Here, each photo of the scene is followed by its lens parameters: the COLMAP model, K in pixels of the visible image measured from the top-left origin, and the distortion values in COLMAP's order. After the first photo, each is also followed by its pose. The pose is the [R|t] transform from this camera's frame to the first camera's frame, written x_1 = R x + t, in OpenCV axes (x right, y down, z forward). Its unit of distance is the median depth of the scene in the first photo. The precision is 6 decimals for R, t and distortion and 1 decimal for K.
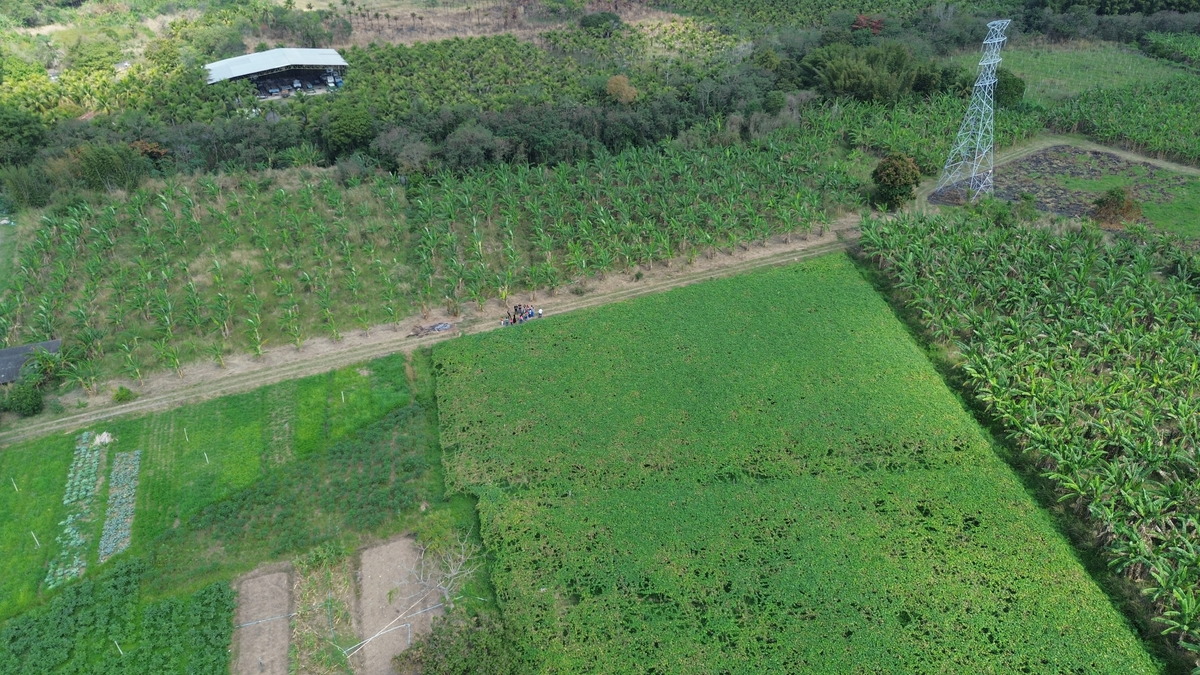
lens RADIAL K [[849.9, 0, 607.2], [0, 849.9, 334.8], [0, 0, 1]] dist [0.064101, -0.057186]
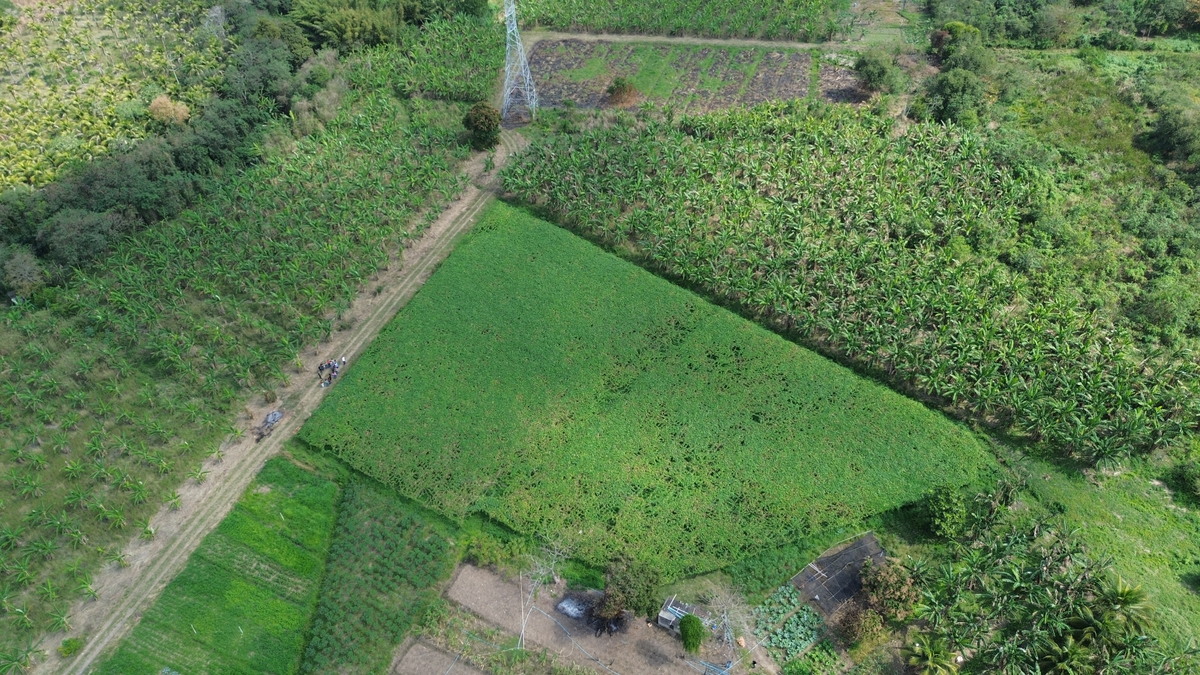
lens RADIAL K [[849.9, 0, 607.2], [0, 849.9, 334.8], [0, 0, 1]] dist [0.064101, -0.057186]
pose [[0.711498, -0.470739, 0.521704, -0.416106], [0.372238, 0.882204, 0.288366, -0.259663], [-0.595995, -0.010973, 0.802913, -0.121893]]
